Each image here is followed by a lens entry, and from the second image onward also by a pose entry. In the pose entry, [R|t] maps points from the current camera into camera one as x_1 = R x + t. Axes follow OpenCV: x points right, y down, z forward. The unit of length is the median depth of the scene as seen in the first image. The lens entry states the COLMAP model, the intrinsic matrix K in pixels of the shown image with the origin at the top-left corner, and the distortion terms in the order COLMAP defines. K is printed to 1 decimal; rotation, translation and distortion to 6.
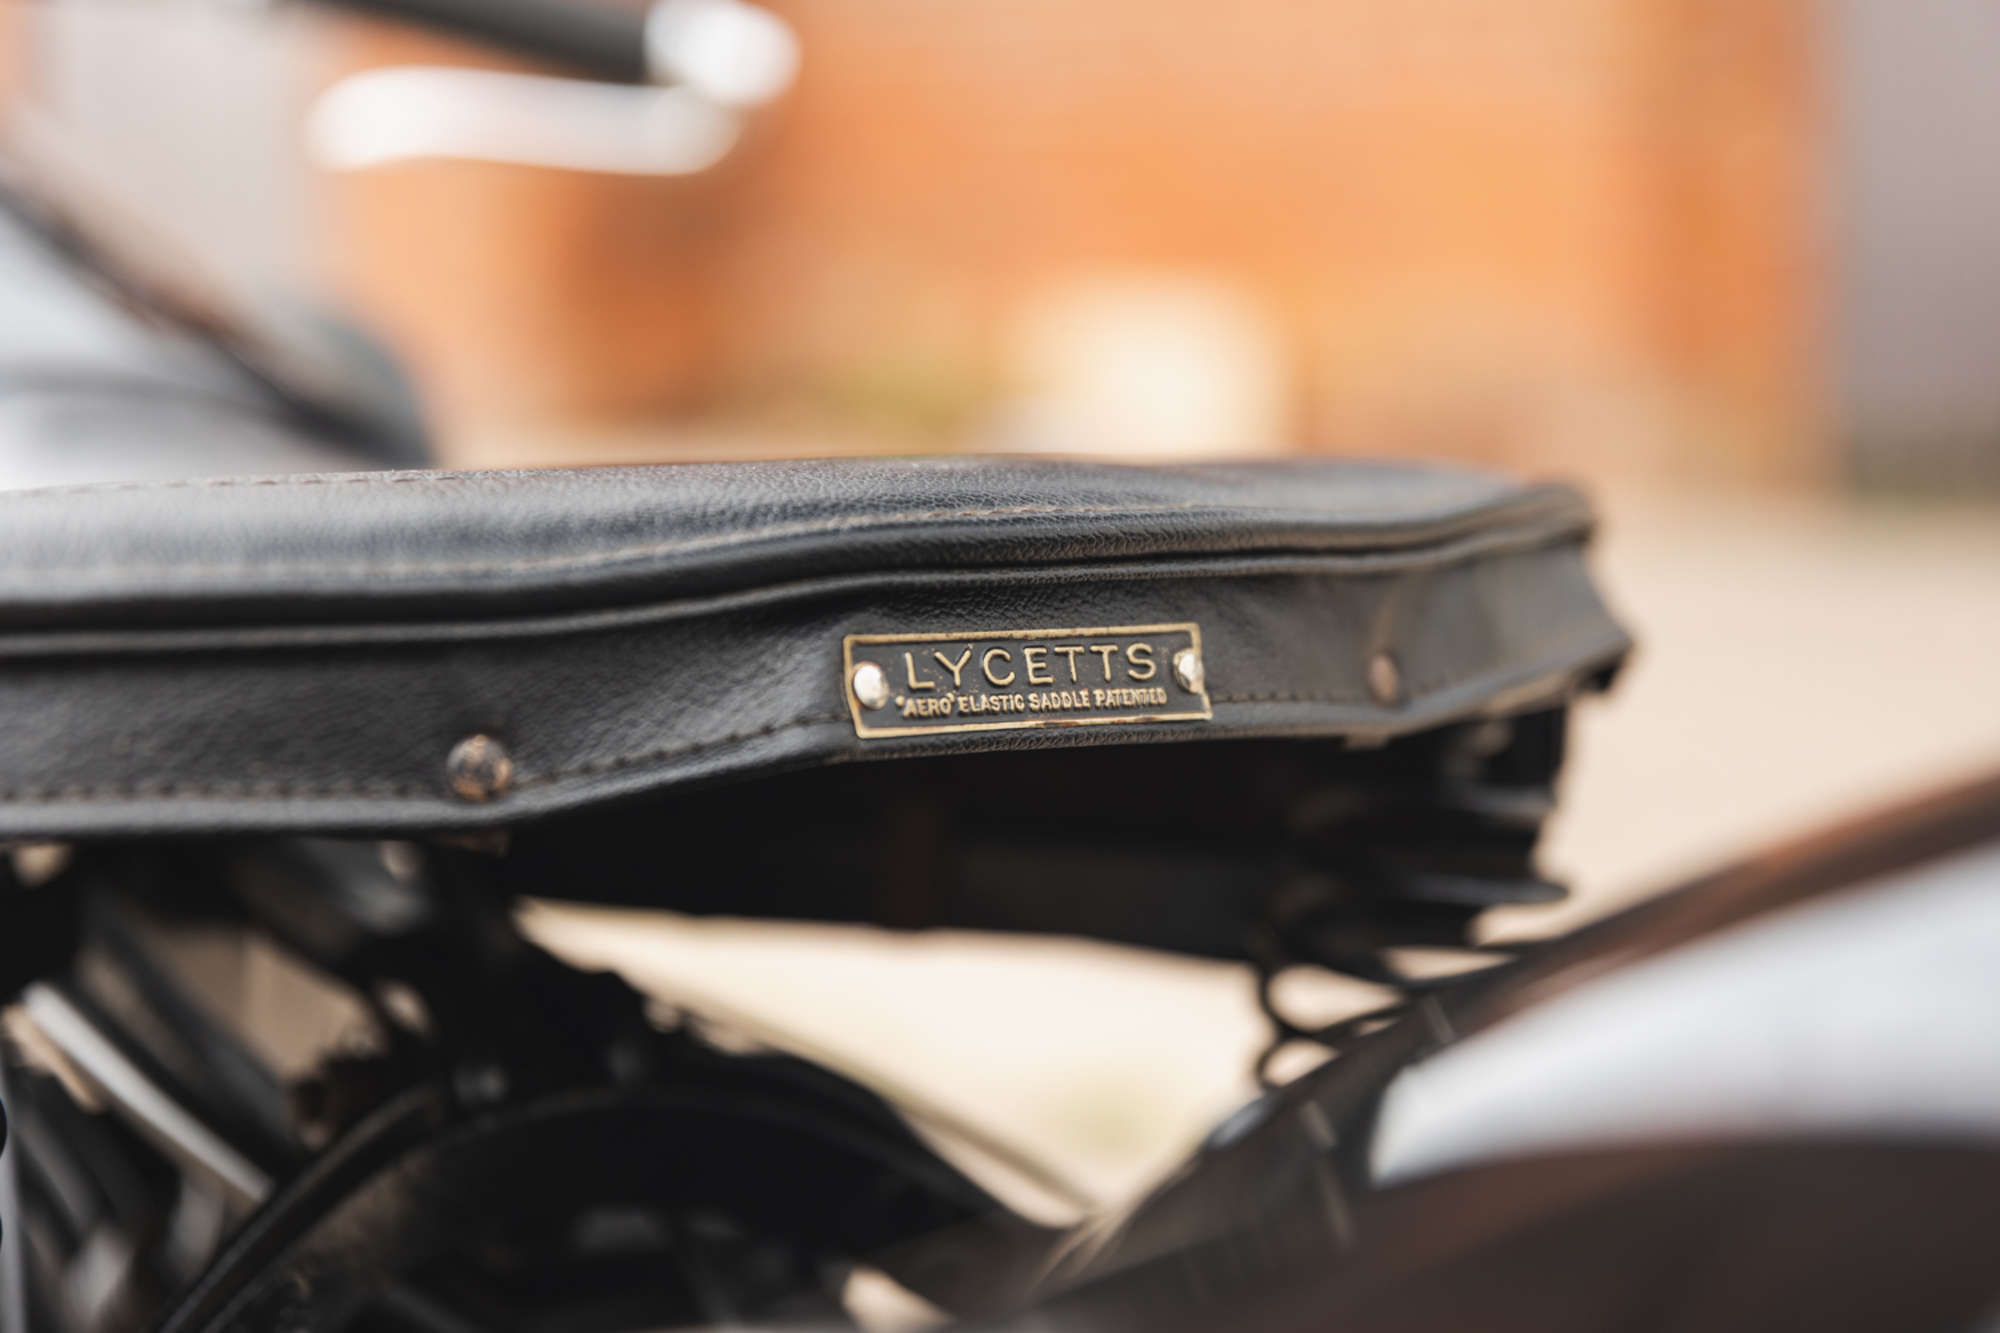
lens RADIAL K [[3877.6, 0, 1000.0], [0, 3877.6, 666.5], [0, 0, 1]] dist [-0.012436, -0.002877]
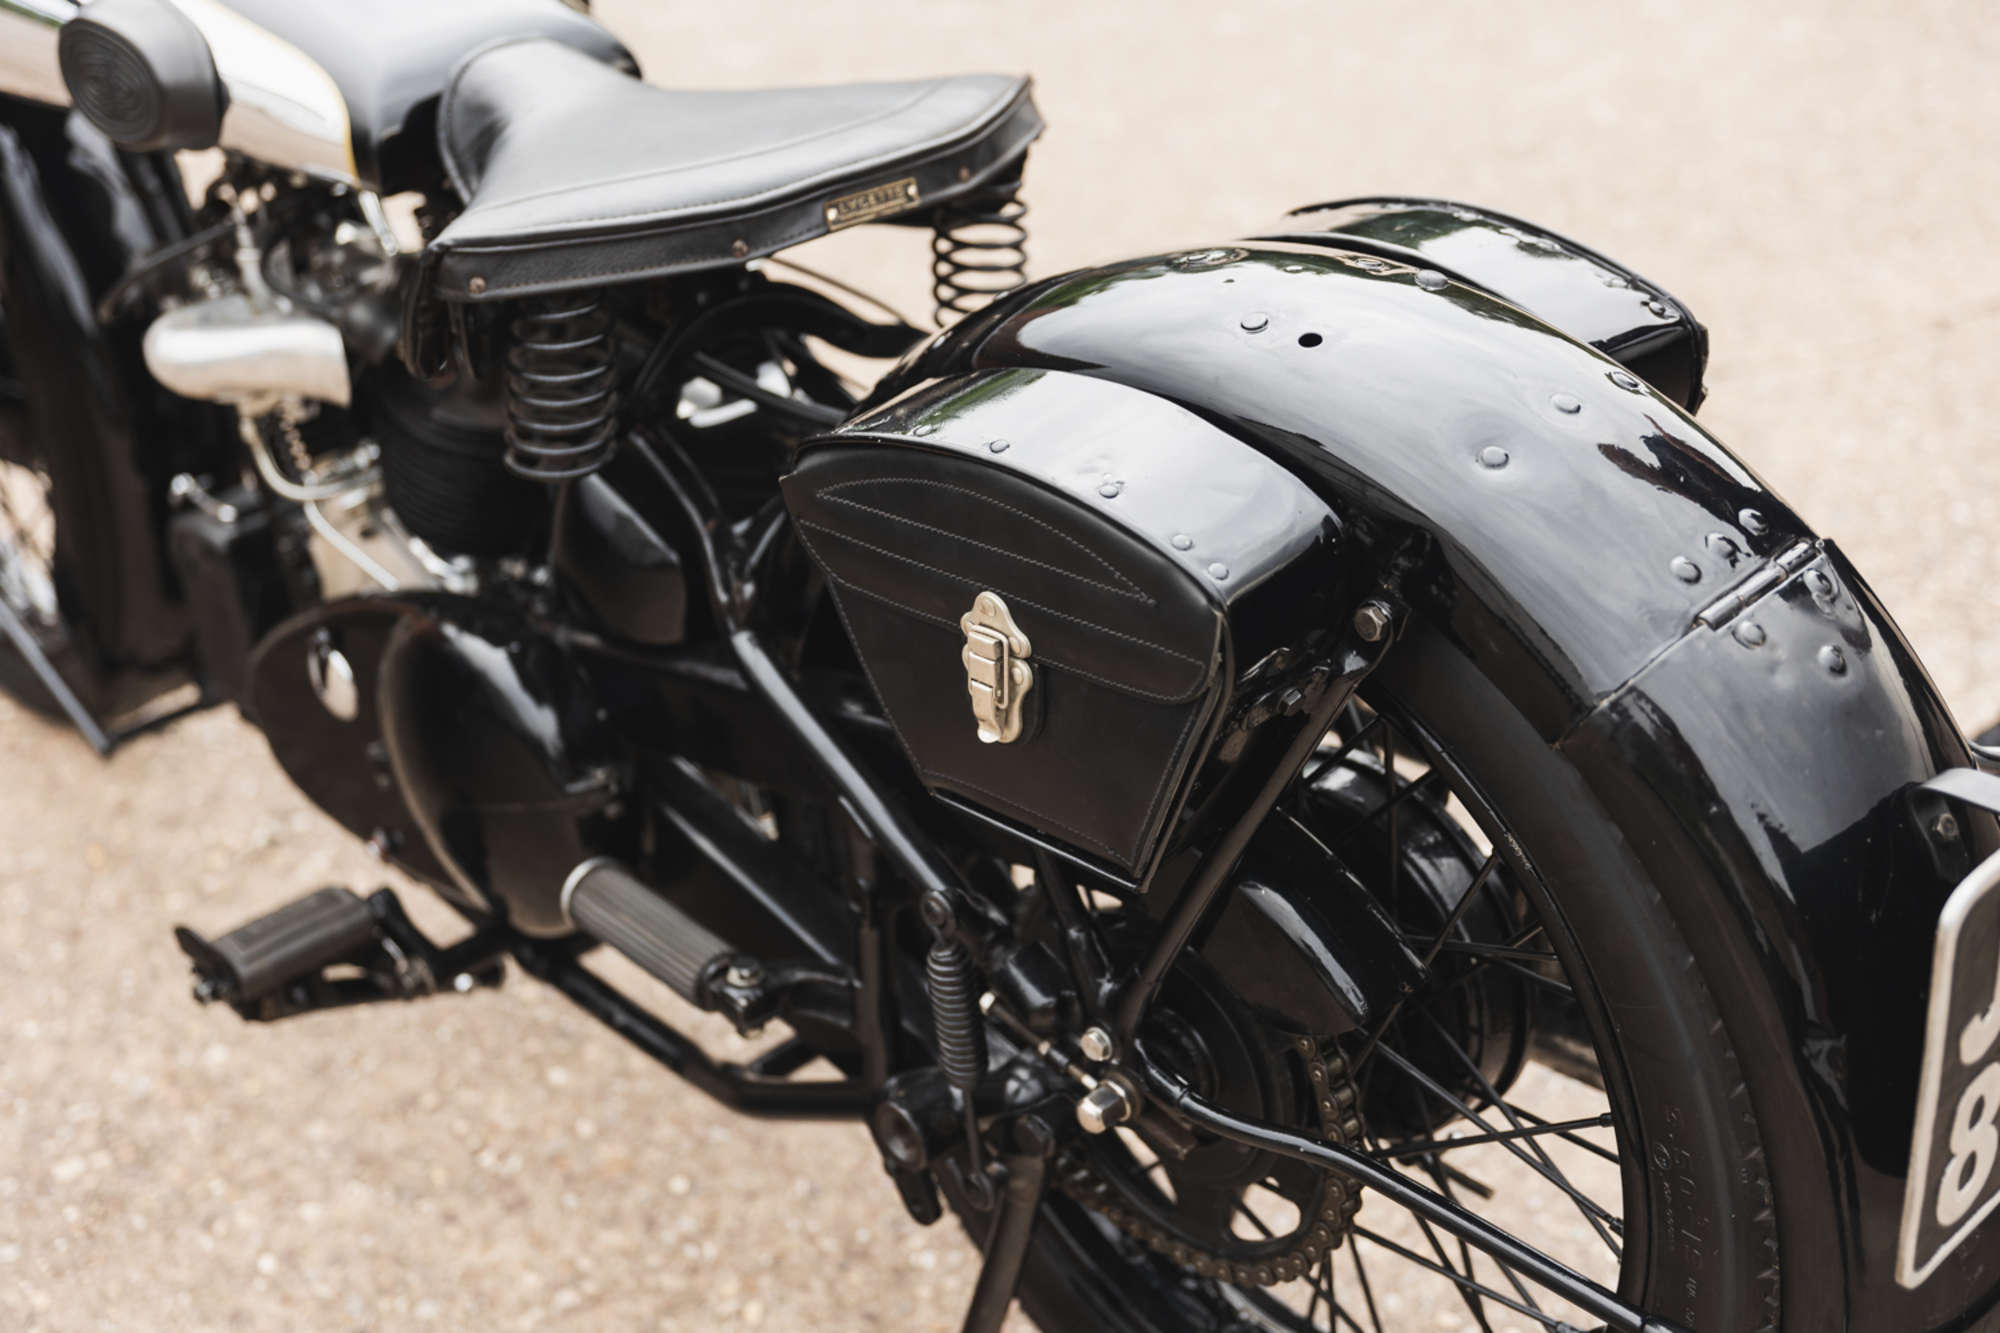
lens RADIAL K [[2744.0, 0, 1000.0], [0, 2744.0, 666.5], [0, 0, 1]] dist [0.005447, 0.028408]
pose [[0.993762, -0.075101, 0.082446, -0.119725], [0.042999, 0.940130, 0.338094, -0.462916], [-0.102902, -0.332440, 0.937494, -1.651547]]
